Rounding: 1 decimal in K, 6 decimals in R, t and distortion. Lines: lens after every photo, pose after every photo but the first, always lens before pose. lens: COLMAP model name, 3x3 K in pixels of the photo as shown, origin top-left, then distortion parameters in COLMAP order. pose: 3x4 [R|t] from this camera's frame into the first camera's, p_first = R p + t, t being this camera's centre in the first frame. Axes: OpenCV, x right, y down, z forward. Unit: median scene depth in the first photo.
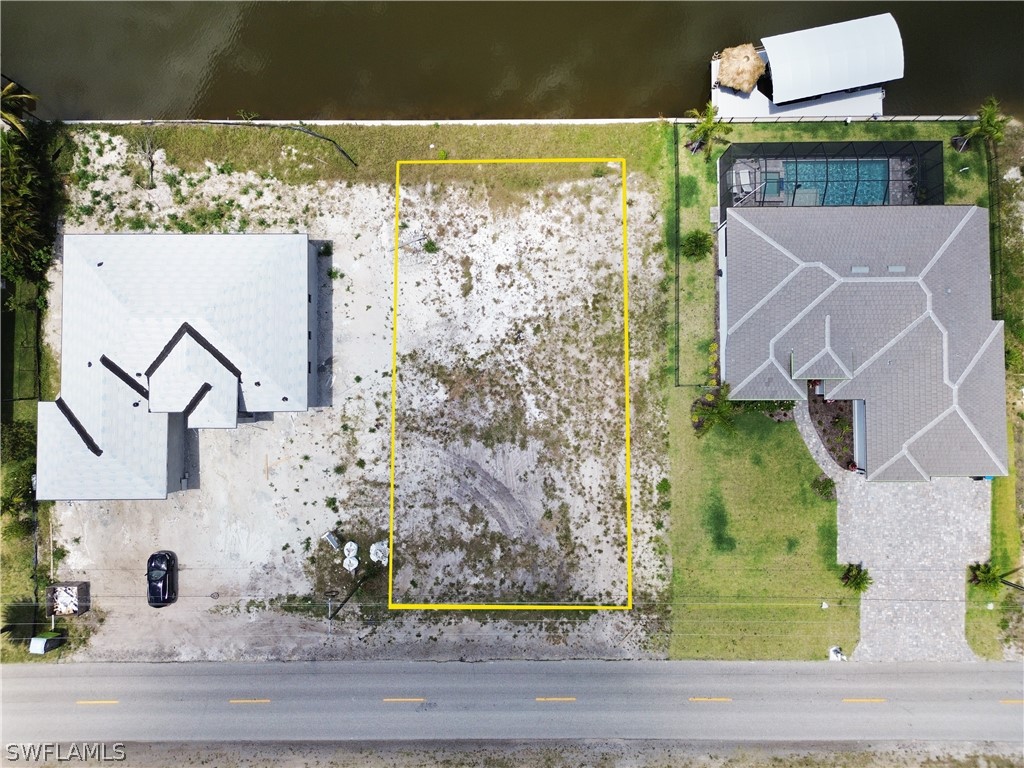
lens RADIAL K [[723.2, 0, 518.3], [0, 723.2, 378.3], [0, 0, 1]] dist [0.072659, -0.073758]
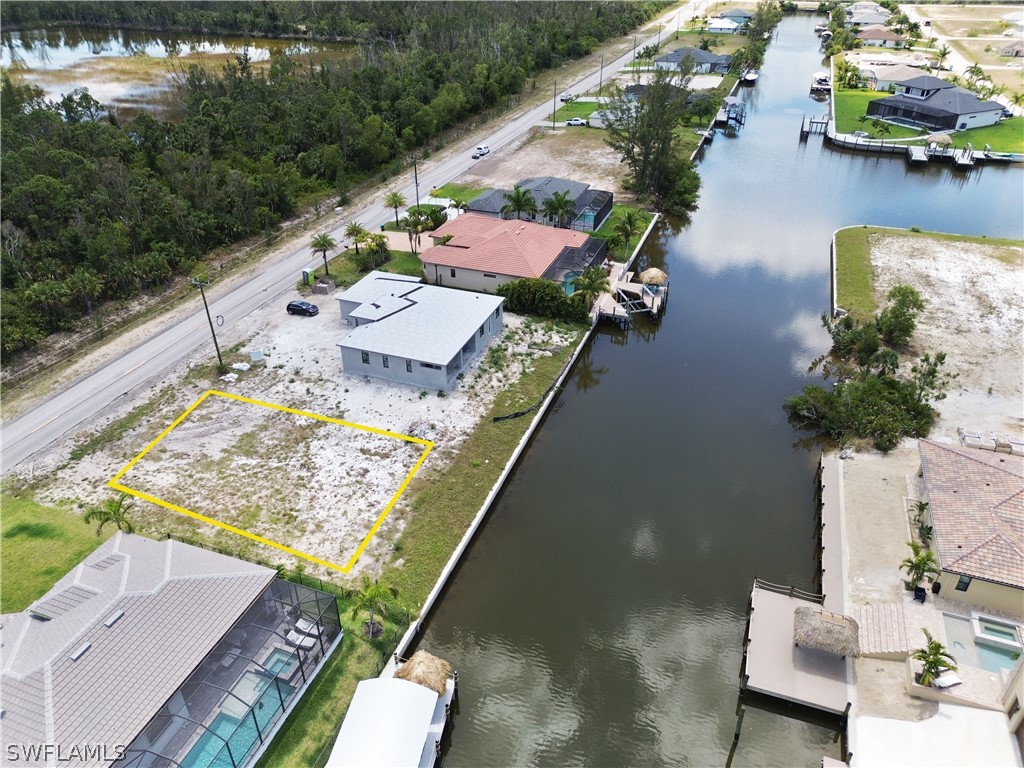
lens RADIAL K [[723.2, 0, 515.3], [0, 723.2, 382.1], [0, 0, 1]] dist [0.072659, -0.073758]
pose [[-0.344039, 0.499379, -0.795146, 0.751379], [-0.938350, -0.152460, 0.310250, -0.721428], [0.033704, 0.852864, 0.521045, 0.285451]]
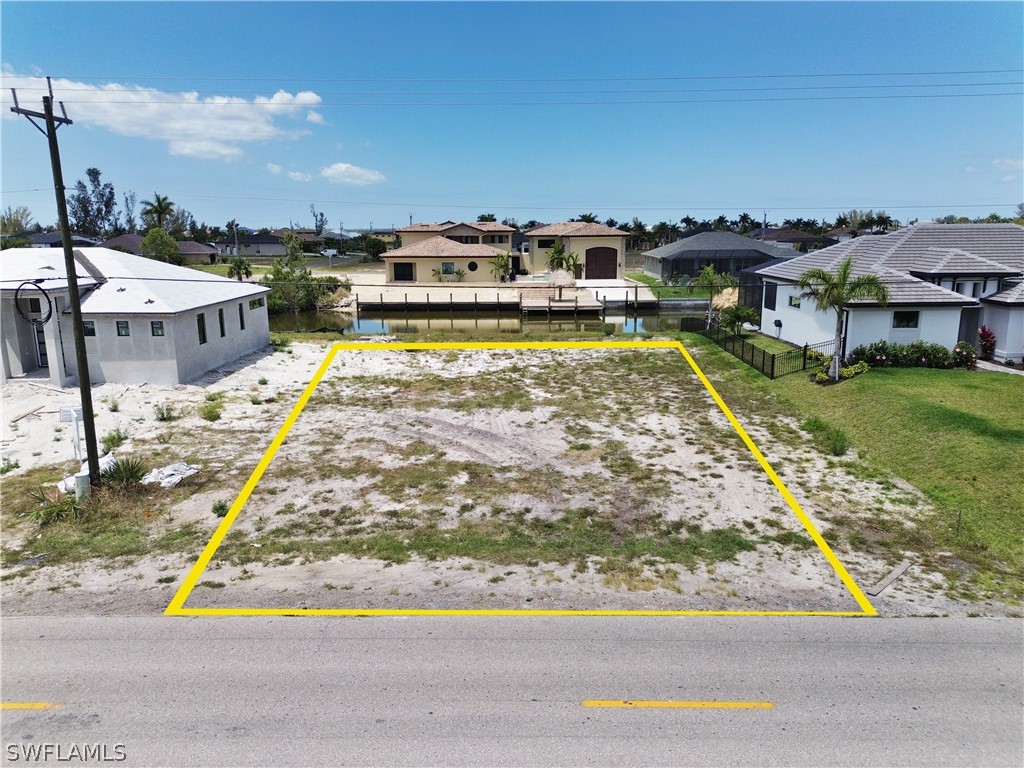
lens RADIAL K [[723.2, 0, 514.6], [0, 723.2, 379.7], [0, 0, 1]] dist [0.072659, -0.073758]
pose [[0.999880, 0.005163, -0.014580, 0.006901], [-0.015392, 0.239624, -0.970744, 0.615092], [-0.001518, 0.970852, 0.239675, 0.848841]]
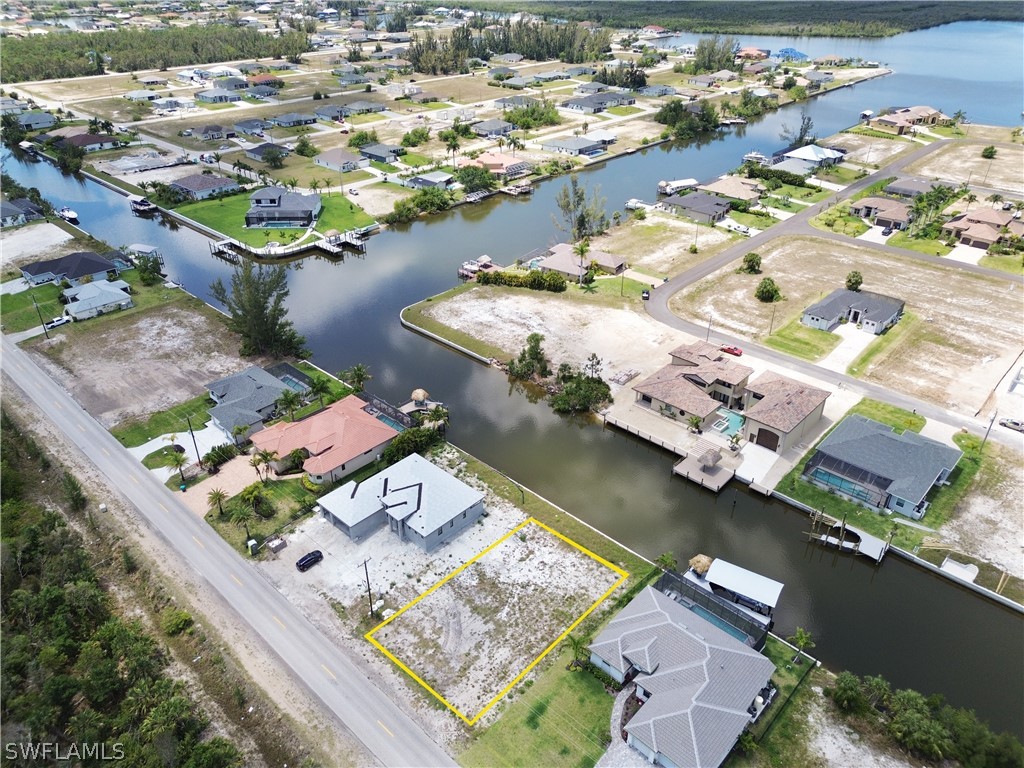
lens RADIAL K [[723.2, 0, 514.4], [0, 723.2, 382.3], [0, 0, 1]] dist [0.072659, -0.073758]
pose [[0.729080, 0.356980, -0.583959, 0.891222], [-0.684217, 0.401365, -0.608895, 0.896619], [0.017017, 0.843488, 0.536879, -0.453836]]
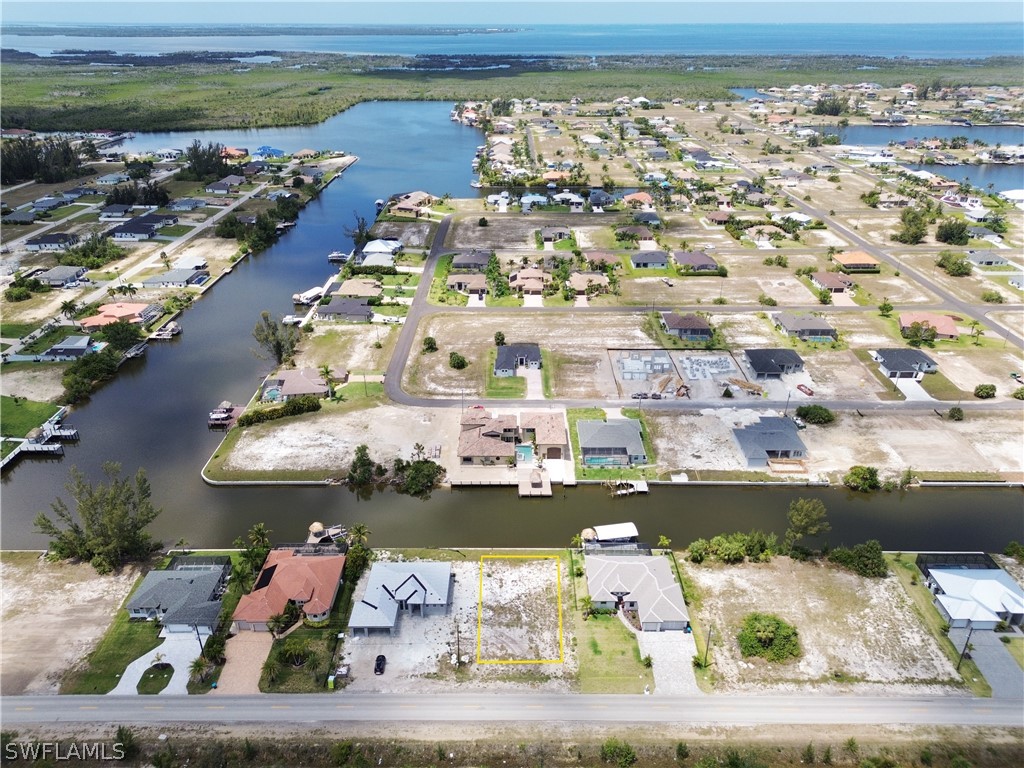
lens RADIAL K [[723.2, 0, 514.1], [0, 723.2, 378.9], [0, 0, 1]] dist [0.072659, -0.073758]
pose [[0.999927, 0.011886, -0.002039, -0.024339], [-0.007407, 0.471847, -0.881649, 2.036742], [-0.009517, 0.881600, 0.471901, -1.083233]]
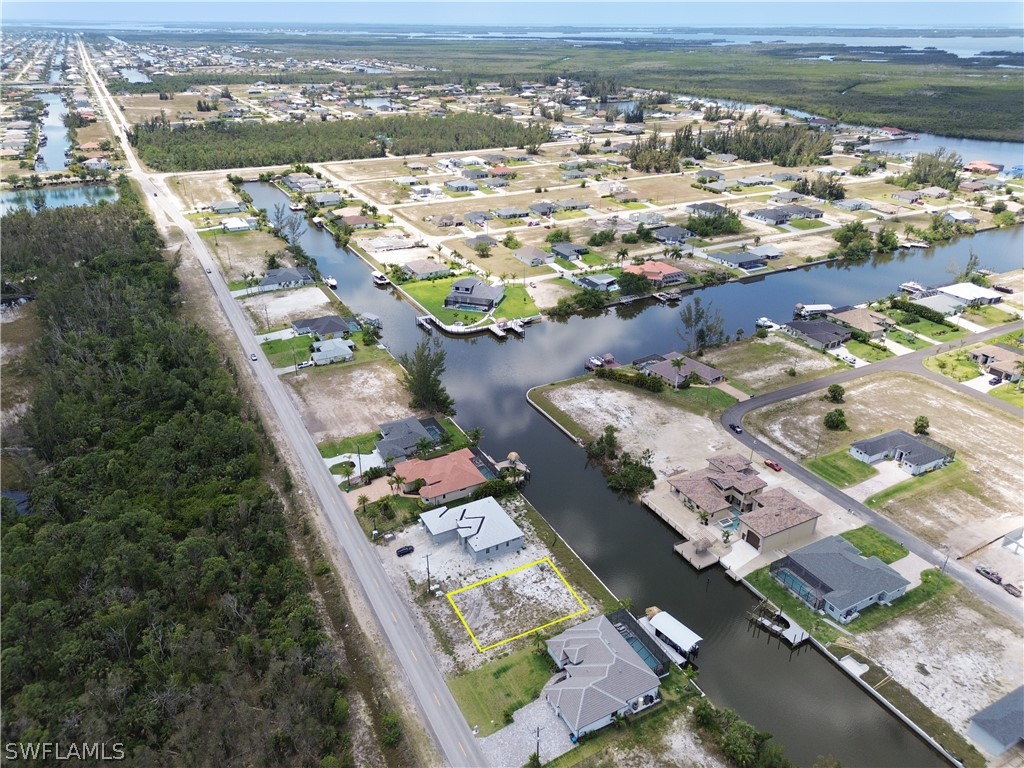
lens RADIAL K [[723.2, 0, 515.0], [0, 723.2, 381.7], [0, 0, 1]] dist [0.072659, -0.073758]
pose [[0.467907, 0.402337, -0.786885, 1.845460], [-0.883468, 0.236512, -0.404409, 0.929592], [0.023399, 0.884413, 0.466118, -1.045871]]
